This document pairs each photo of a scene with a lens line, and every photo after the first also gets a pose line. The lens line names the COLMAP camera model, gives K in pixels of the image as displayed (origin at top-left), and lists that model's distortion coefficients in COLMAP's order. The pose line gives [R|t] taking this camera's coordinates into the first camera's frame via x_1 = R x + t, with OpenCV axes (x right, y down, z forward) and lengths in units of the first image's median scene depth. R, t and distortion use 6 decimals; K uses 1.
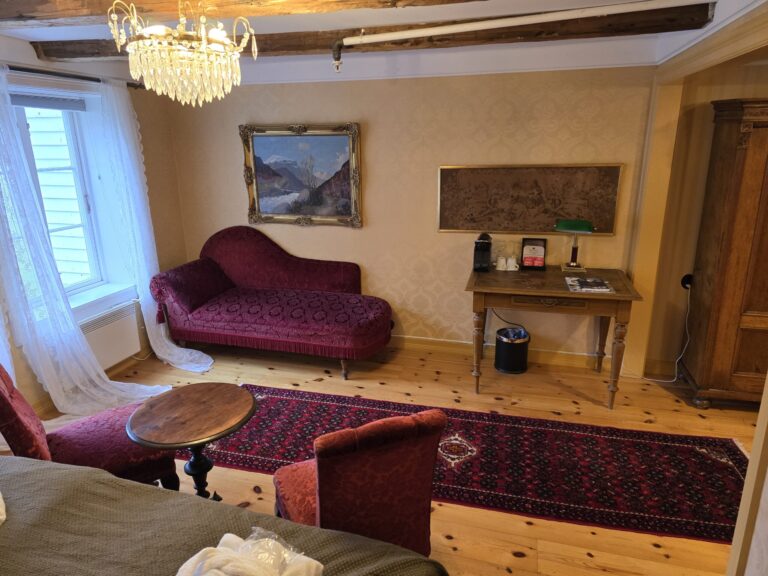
lens RADIAL K [[514.0, 0, 358.4], [0, 514.0, 287.3], [0, 0, 1]] dist [0.066274, -0.058863]
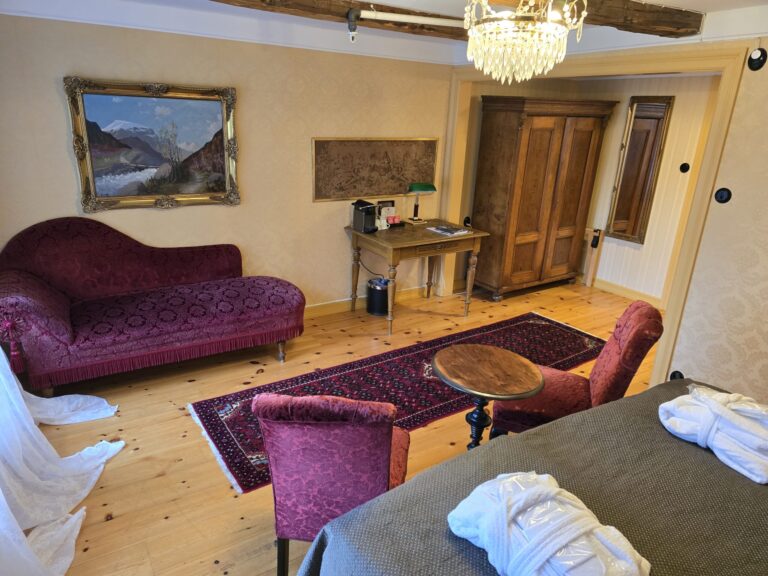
lens RADIAL K [[514.0, 0, 388.0], [0, 514.0, 292.8], [0, 0, 1]] dist [0.066274, -0.058863]
pose [[0.648416, -0.210811, 0.731516, -0.567594], [0.164313, 0.977001, 0.135909, -0.045910], [-0.743343, 0.032072, 0.668141, 0.197908]]
